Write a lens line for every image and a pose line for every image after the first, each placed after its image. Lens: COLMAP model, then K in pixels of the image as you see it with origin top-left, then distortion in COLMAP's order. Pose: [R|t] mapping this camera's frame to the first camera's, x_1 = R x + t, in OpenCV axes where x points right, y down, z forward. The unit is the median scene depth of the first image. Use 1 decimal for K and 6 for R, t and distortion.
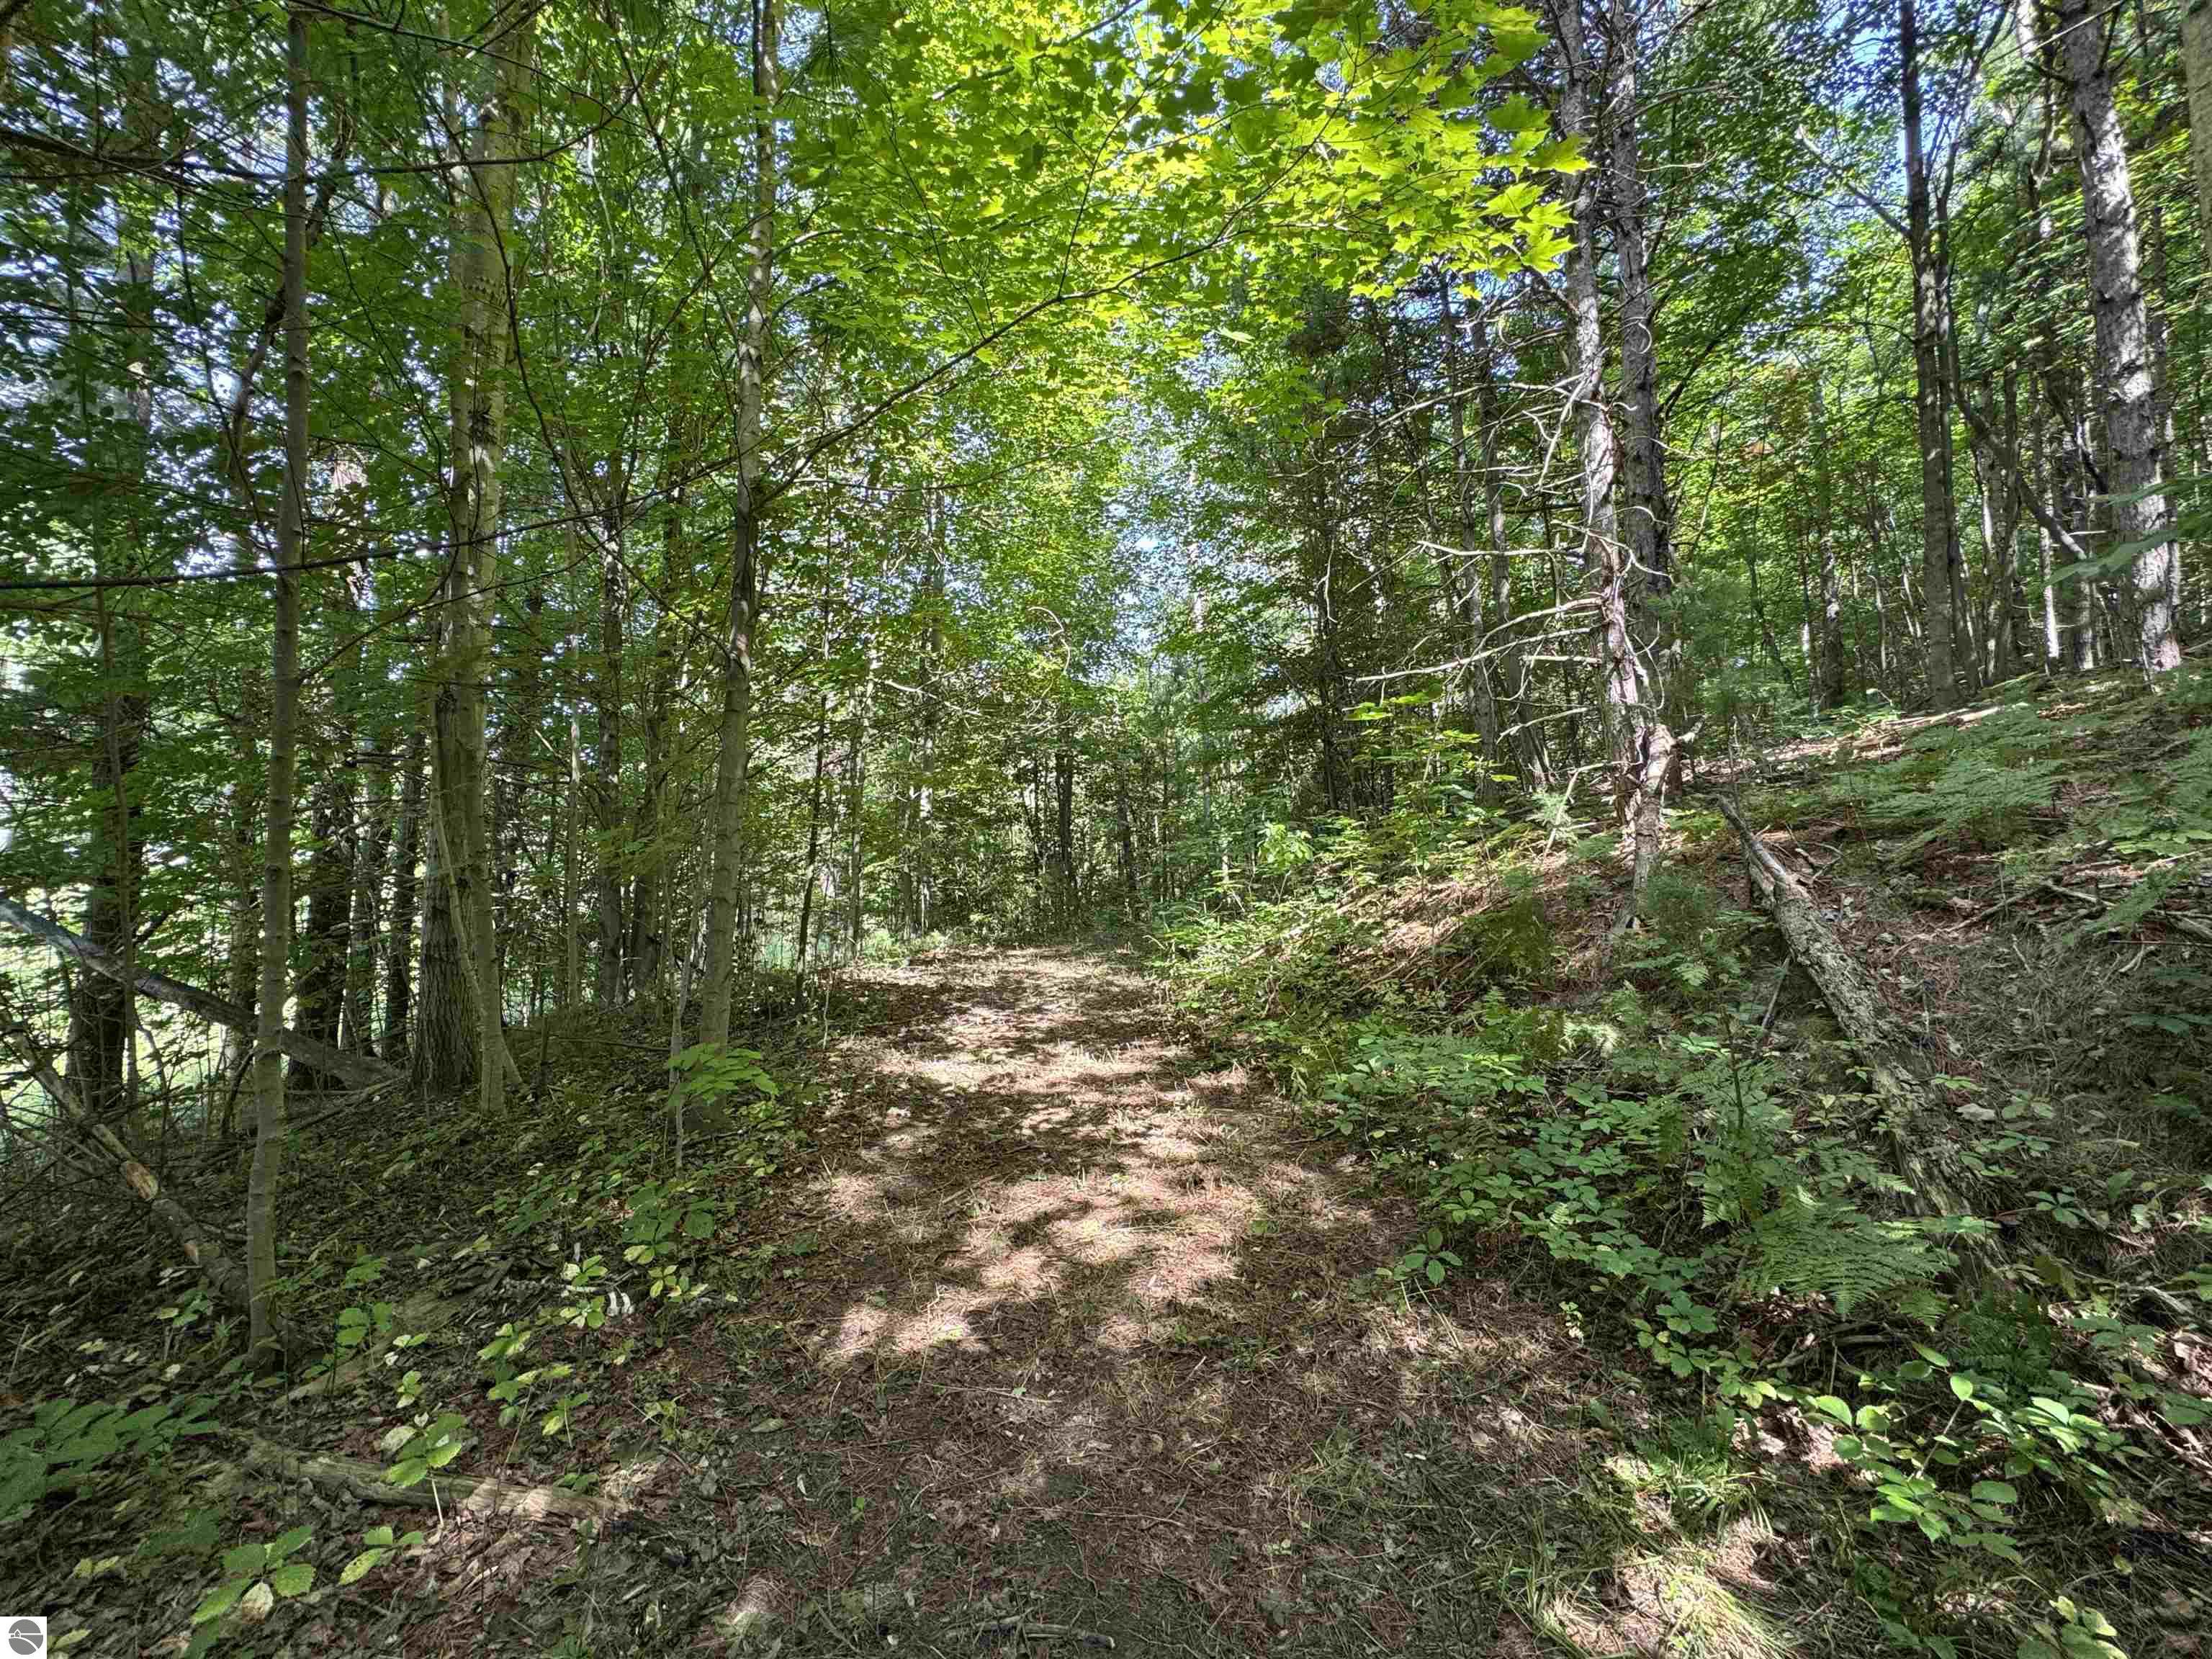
lens RADIAL K [[884.8, 0, 1108.5], [0, 884.8, 826.6], [0, 0, 1]] dist [-0.001890, 0.000846]
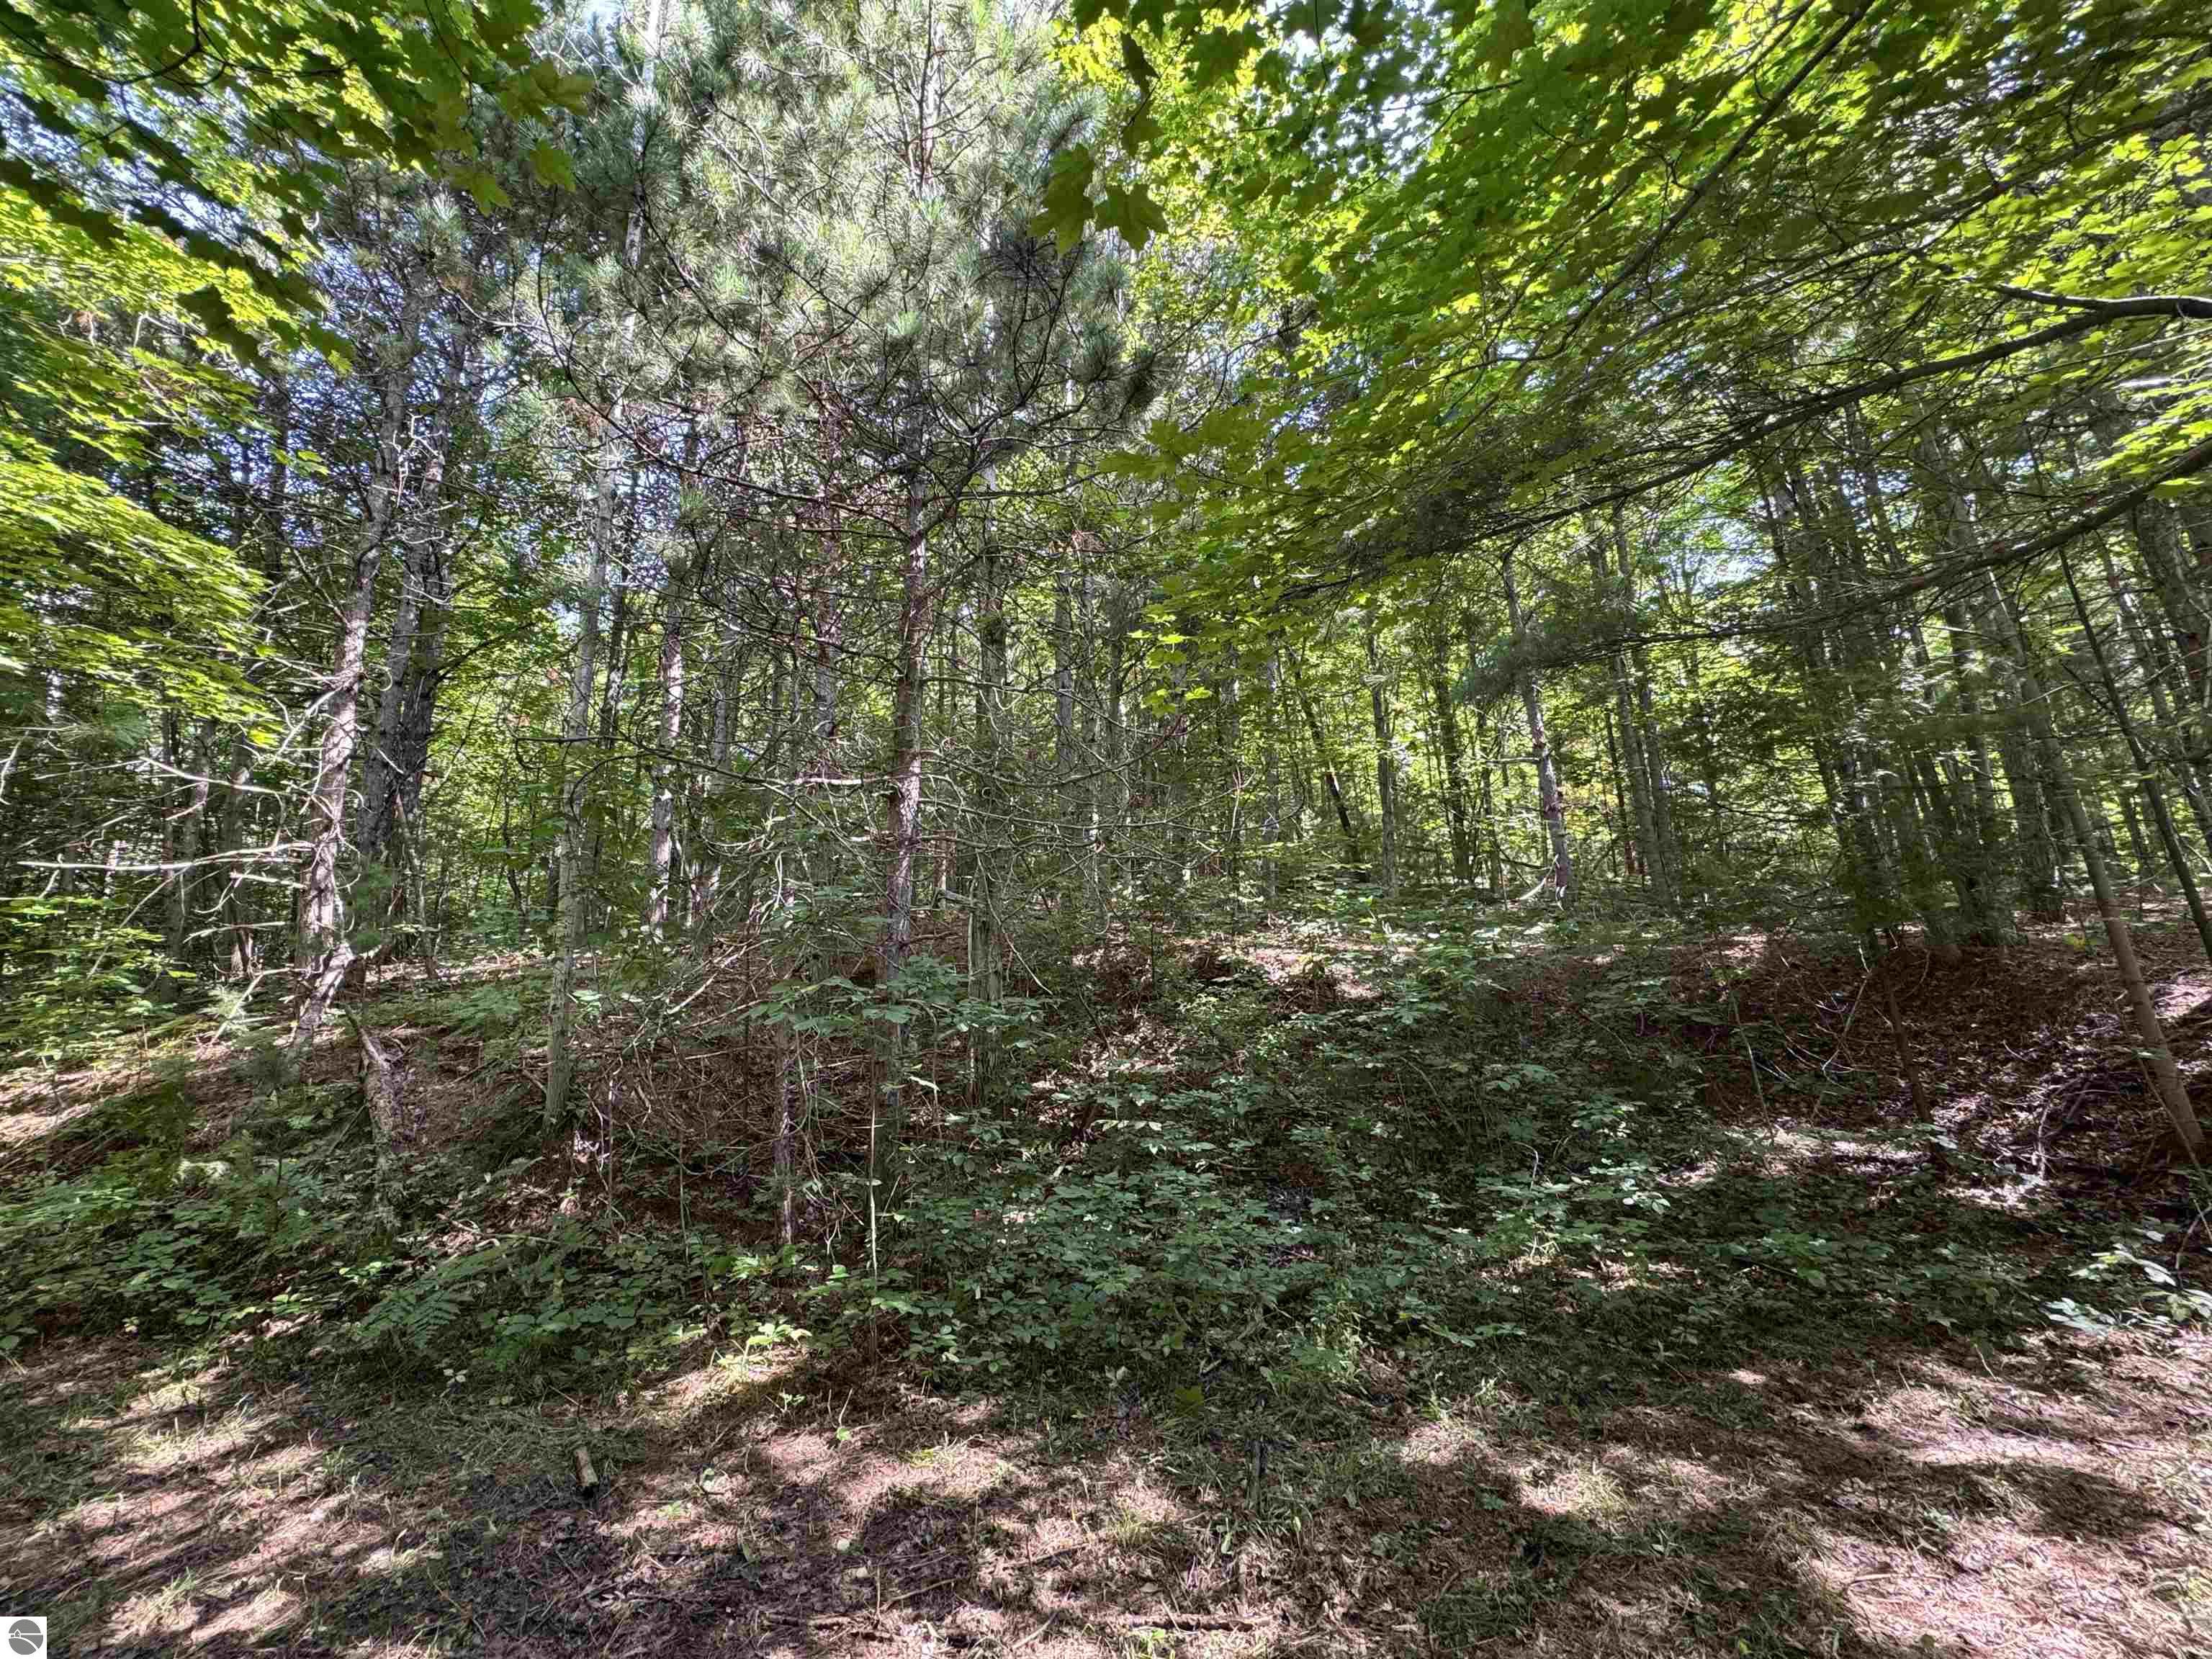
lens RADIAL K [[884.8, 0, 1108.5], [0, 884.8, 826.6], [0, 0, 1]] dist [-0.001890, 0.000846]
pose [[0.346752, 0.224022, 0.910811, -0.225228], [-0.031606, 0.973298, -0.227359, -0.019673], [-0.937424, 0.050050, 0.344573, -0.533085]]
